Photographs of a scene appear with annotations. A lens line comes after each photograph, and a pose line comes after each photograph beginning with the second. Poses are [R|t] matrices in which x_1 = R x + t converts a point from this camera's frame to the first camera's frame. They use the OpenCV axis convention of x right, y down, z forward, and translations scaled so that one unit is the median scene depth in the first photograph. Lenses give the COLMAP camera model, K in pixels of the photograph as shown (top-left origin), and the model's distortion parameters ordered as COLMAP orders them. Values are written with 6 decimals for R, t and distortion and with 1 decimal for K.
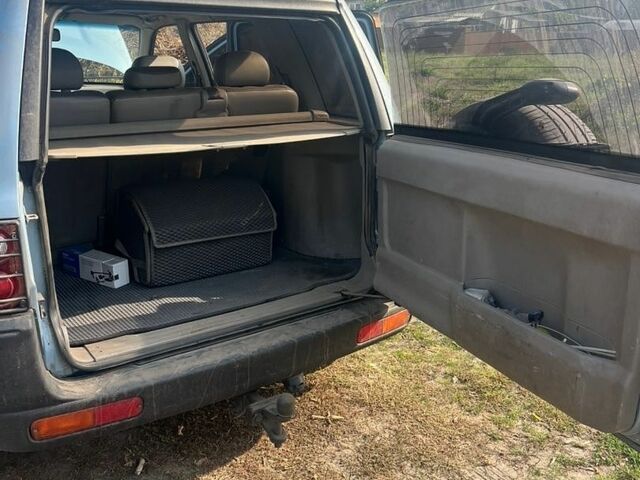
lens RADIAL K [[666.9, 0, 319.8], [0, 666.9, 240.1], [0, 0, 1]] dist [0.024065, 0.000000]
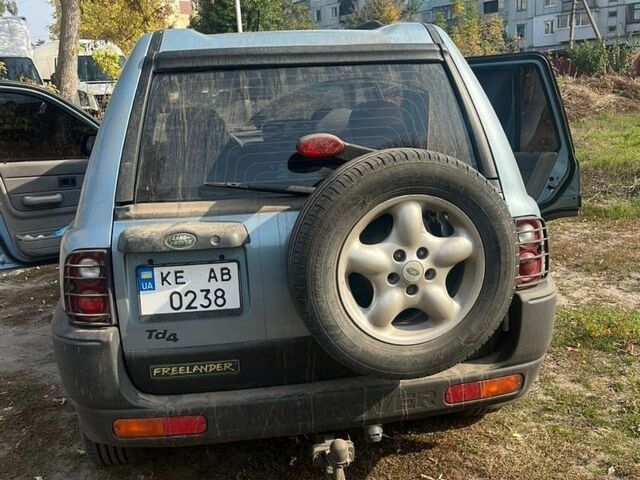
lens RADIAL K [[666.9, 0, 319.3], [0, 666.9, 239.6], [0, 0, 1]] dist [0.024065, 0.000000]
pose [[0.887724, 0.049551, -0.457701, 0.359690], [-0.080836, 0.995522, -0.049007, -0.016054], [0.453223, 0.080503, 0.887755, 0.075015]]
